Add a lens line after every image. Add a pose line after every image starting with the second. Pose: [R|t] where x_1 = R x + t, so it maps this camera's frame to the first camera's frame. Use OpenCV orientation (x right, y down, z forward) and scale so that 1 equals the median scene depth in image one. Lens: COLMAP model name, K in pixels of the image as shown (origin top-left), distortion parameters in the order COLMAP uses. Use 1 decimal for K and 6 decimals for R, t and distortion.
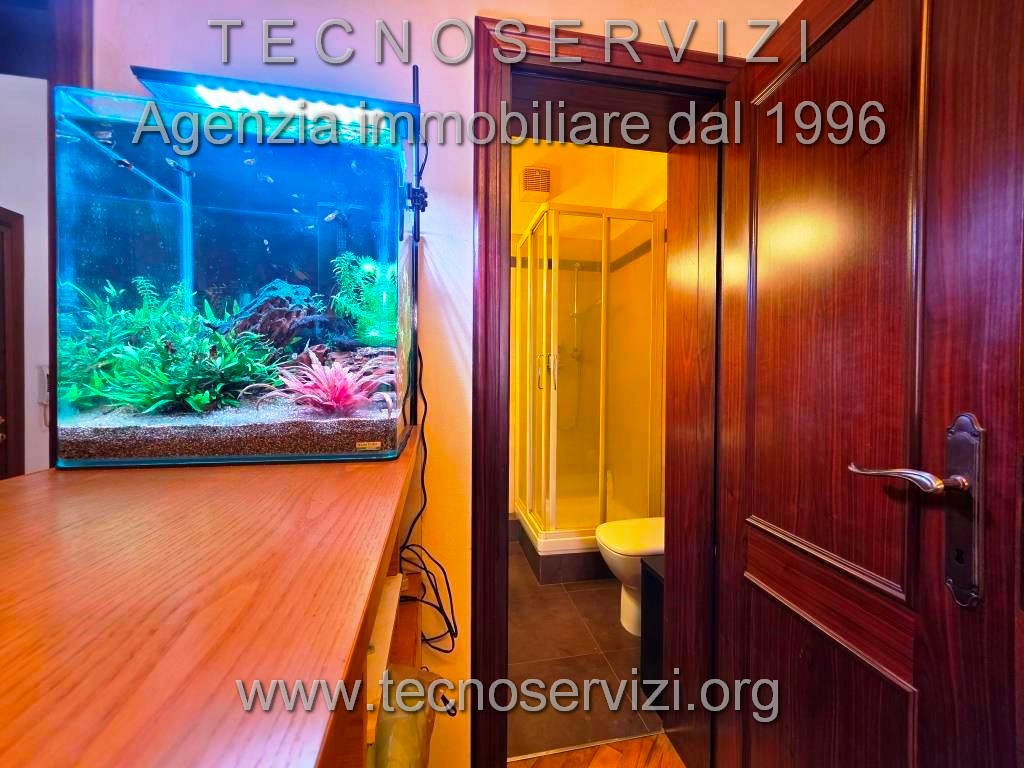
lens RADIAL K [[412.7, 0, 513.7], [0, 412.7, 384.8], [0, 0, 1]] dist [-0.002537, -0.000909]
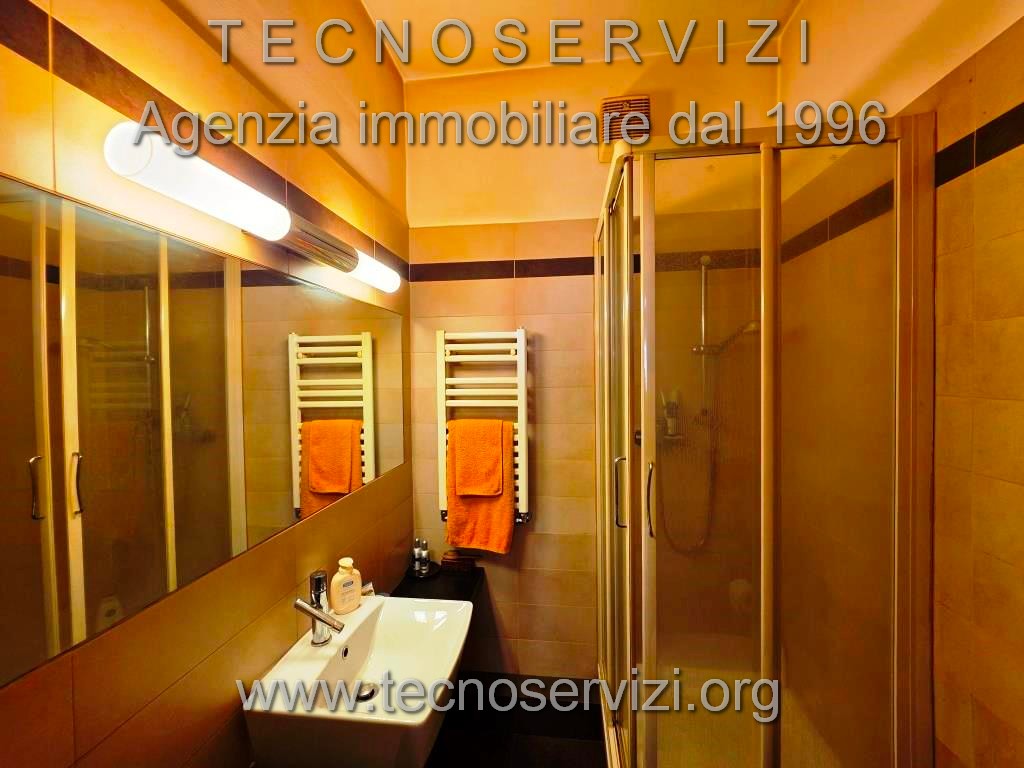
lens RADIAL K [[412.7, 0, 505.1], [0, 412.7, 386.4], [0, 0, 1]] dist [-0.002537, -0.000909]
pose [[0.954637, -0.017131, -0.297279, 0.249845], [0.014130, 0.999825, -0.012240, -0.483158], [0.297437, 0.007484, 0.954712, 1.643063]]
